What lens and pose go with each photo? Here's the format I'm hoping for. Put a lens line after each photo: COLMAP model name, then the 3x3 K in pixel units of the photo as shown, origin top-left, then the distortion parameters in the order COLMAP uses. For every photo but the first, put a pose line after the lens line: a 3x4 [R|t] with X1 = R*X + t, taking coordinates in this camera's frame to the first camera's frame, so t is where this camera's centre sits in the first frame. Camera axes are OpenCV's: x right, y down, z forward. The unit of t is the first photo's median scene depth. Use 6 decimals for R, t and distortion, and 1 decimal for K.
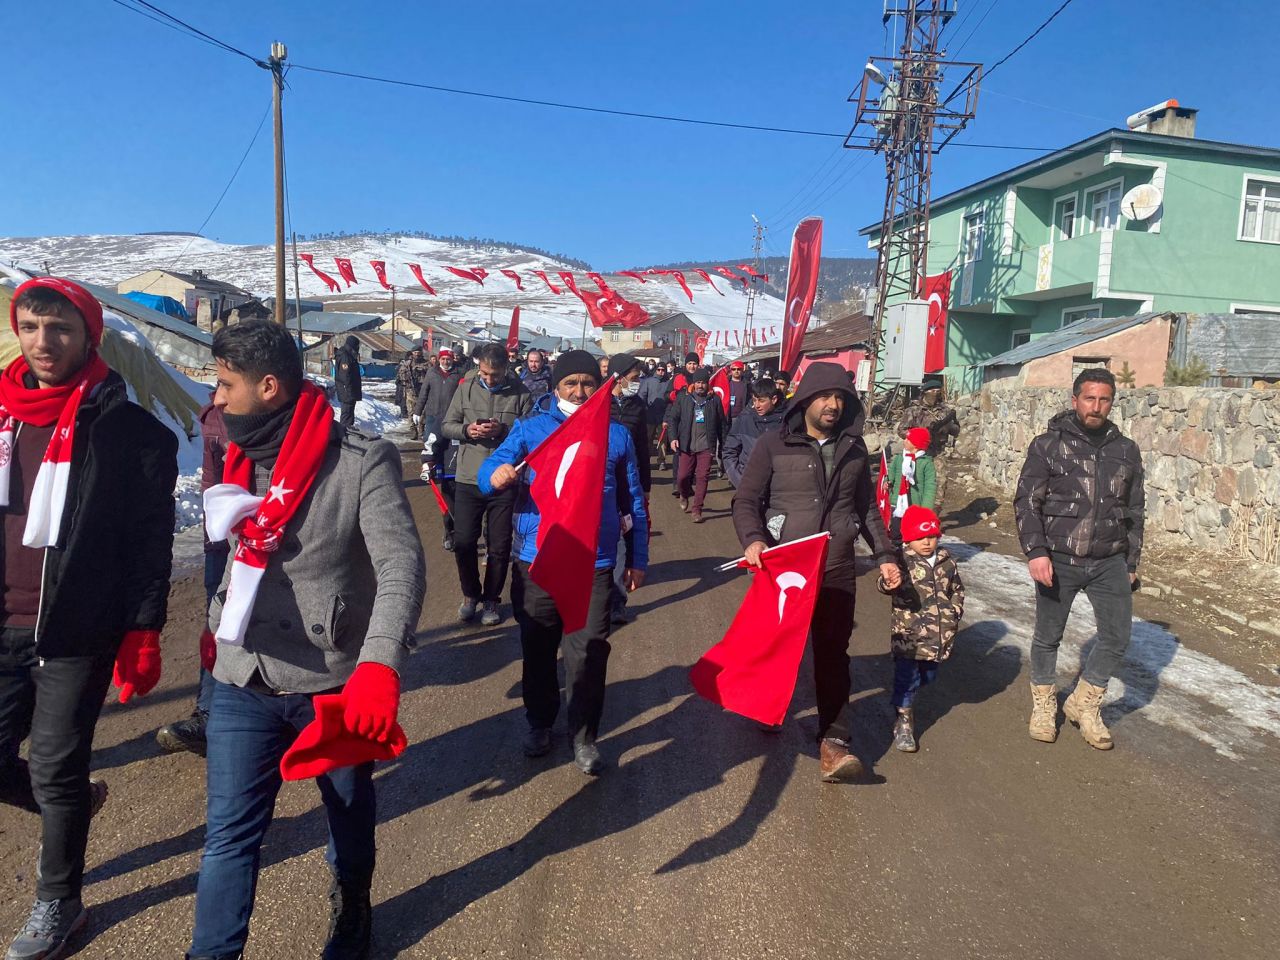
lens RADIAL K [[1075.2, 0, 641.0], [0, 1075.2, 510.9], [0, 0, 1]] dist [0.013018, 0.008154]
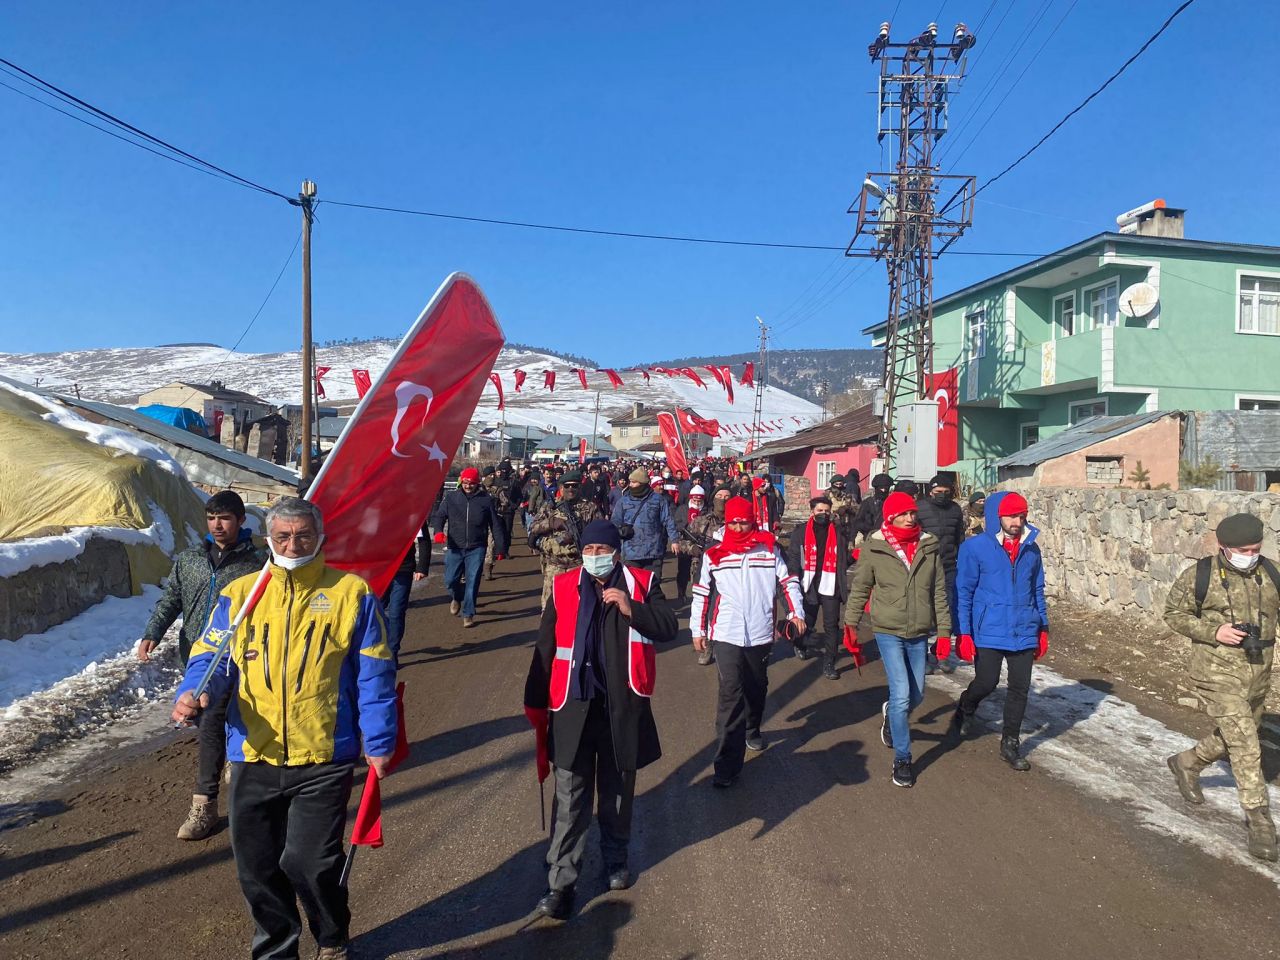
lens RADIAL K [[1073.9, 0, 640.0], [0, 1073.9, 480.0], [0, 0, 1]] dist [0.019464, -0.002683]
pose [[0.999584, -0.027265, -0.009407, -0.006519], [0.026009, 0.993072, -0.114595, -0.010052], [0.012466, 0.114302, 0.993368, -0.007059]]
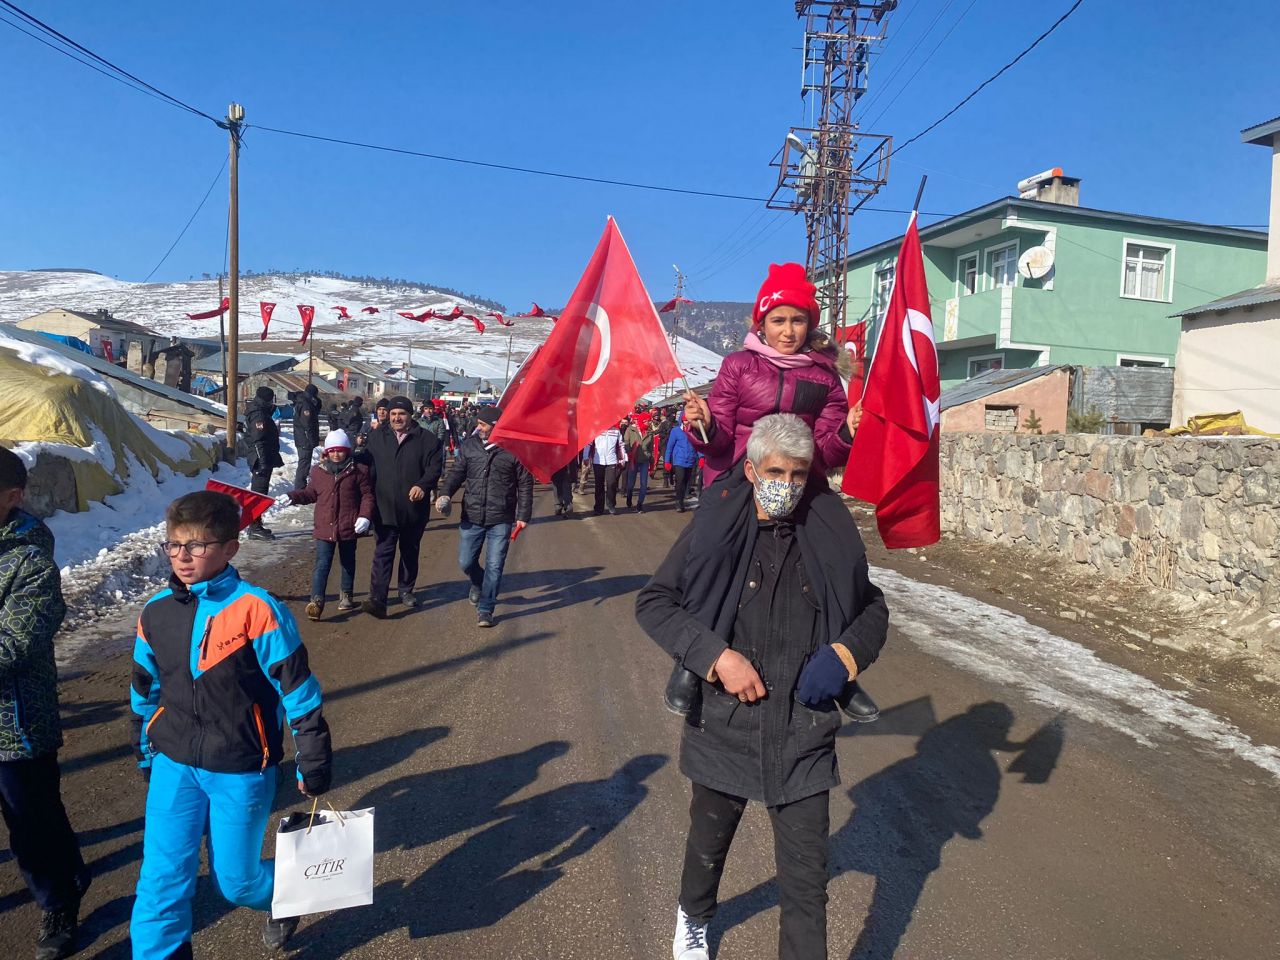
lens RADIAL K [[1074.4, 0, 660.0], [0, 1074.4, 479.5], [0, 0, 1]] dist [0.021620, -0.011255]
pose [[0.995295, -0.006651, 0.096660, -0.023495], [0.012982, 0.997799, -0.065020, 0.000121], [-0.096015, 0.065969, 0.993191, -0.035030]]
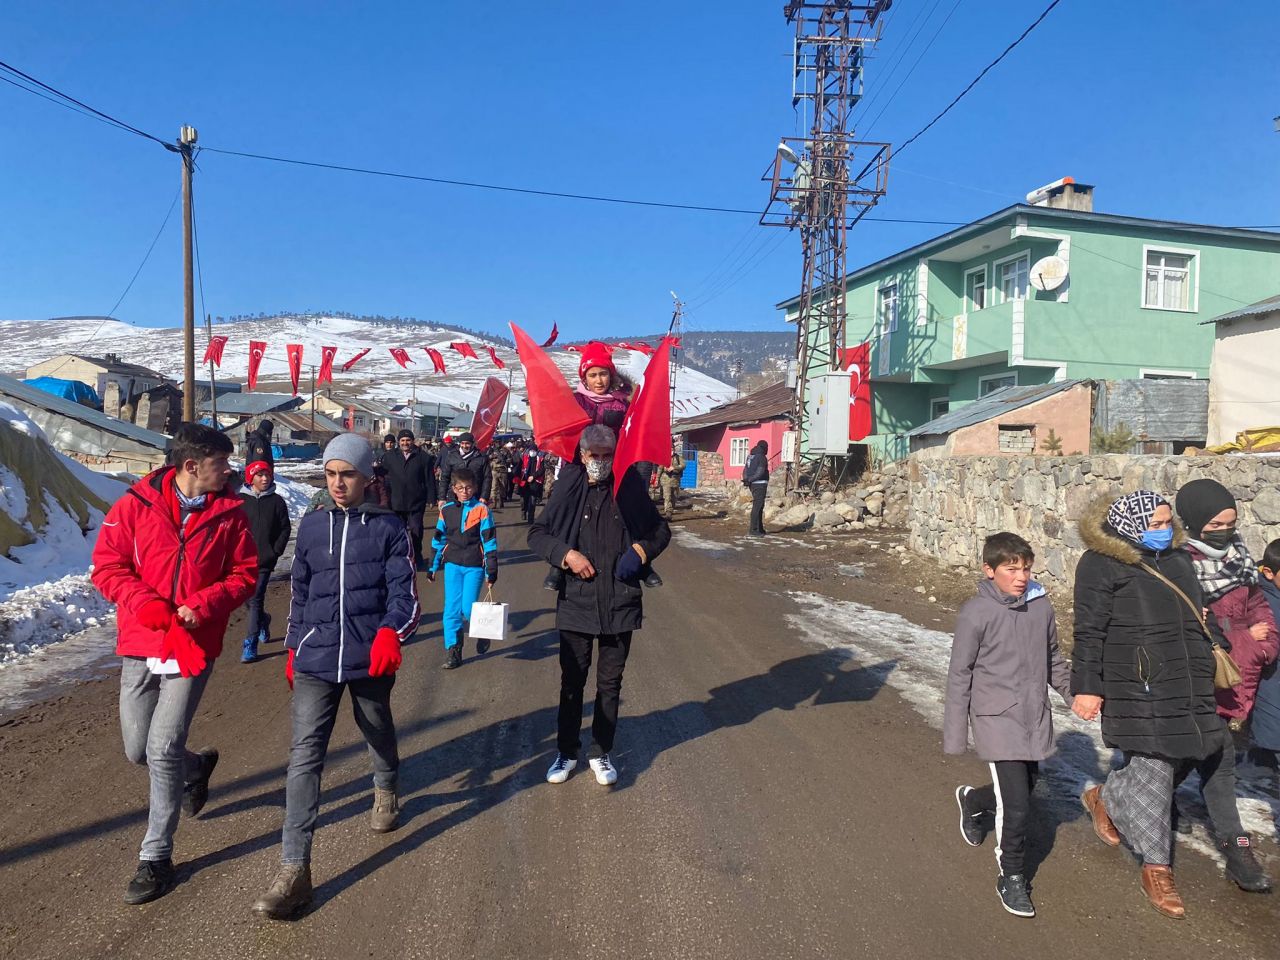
lens RADIAL K [[1072.9, 0, 629.7], [0, 1072.9, 488.6], [0, 0, 1]] dist [0.037169, -0.047027]
pose [[0.997929, -0.025319, 0.059130, -0.000326], [0.030390, 0.995788, -0.086498, -0.005405], [-0.056691, 0.088116, 0.994496, 0.020824]]
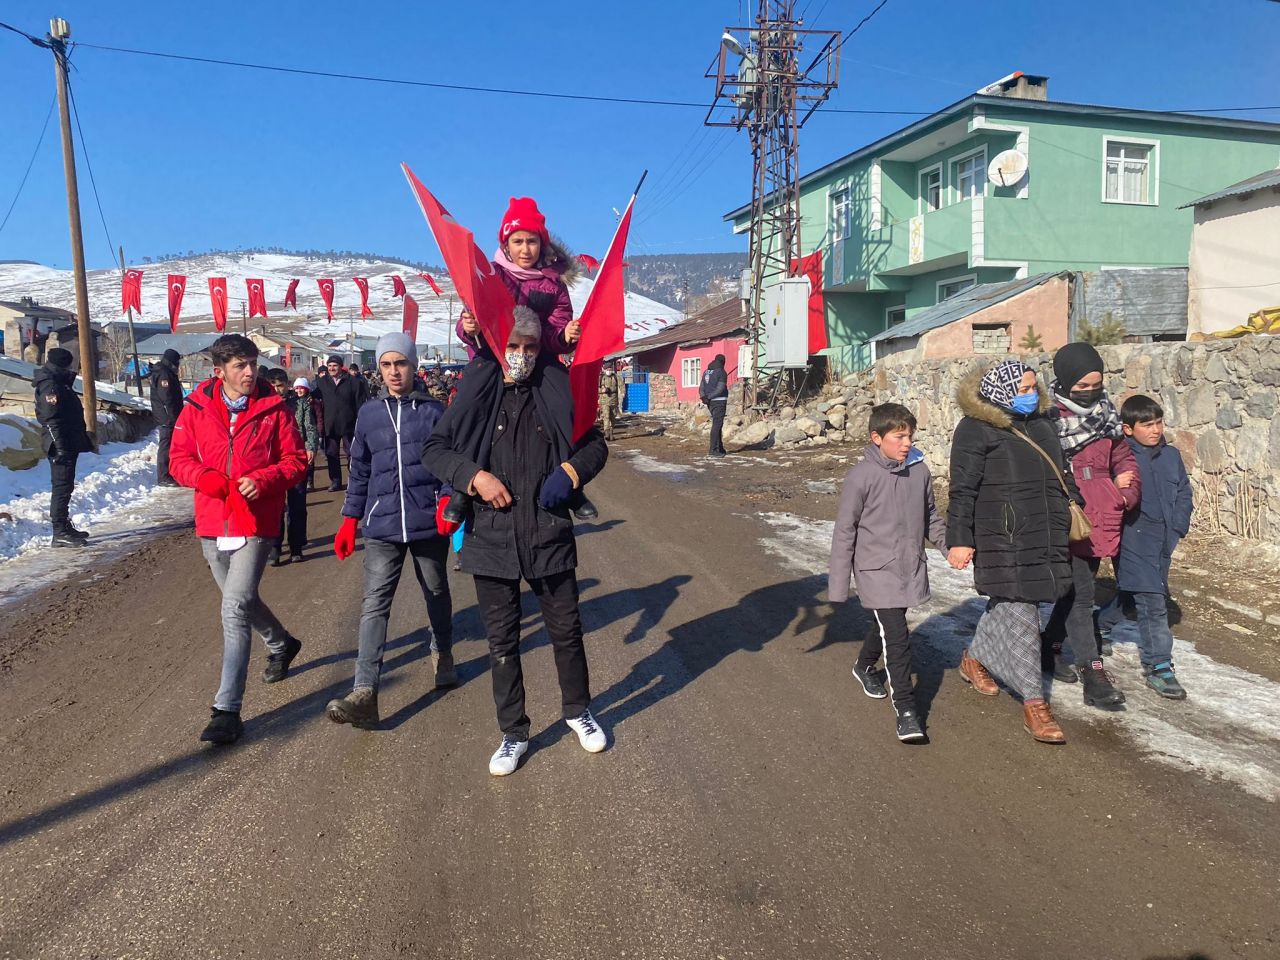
lens RADIAL K [[1073.9, 0, 640.0], [0, 1073.9, 480.0], [0, 0, 1]] dist [0.019464, -0.002683]
pose [[0.991067, -0.074034, 0.110925, 0.002265], [0.077160, 0.996726, -0.024156, -0.005507], [-0.108774, 0.032499, 0.993535, 0.072449]]
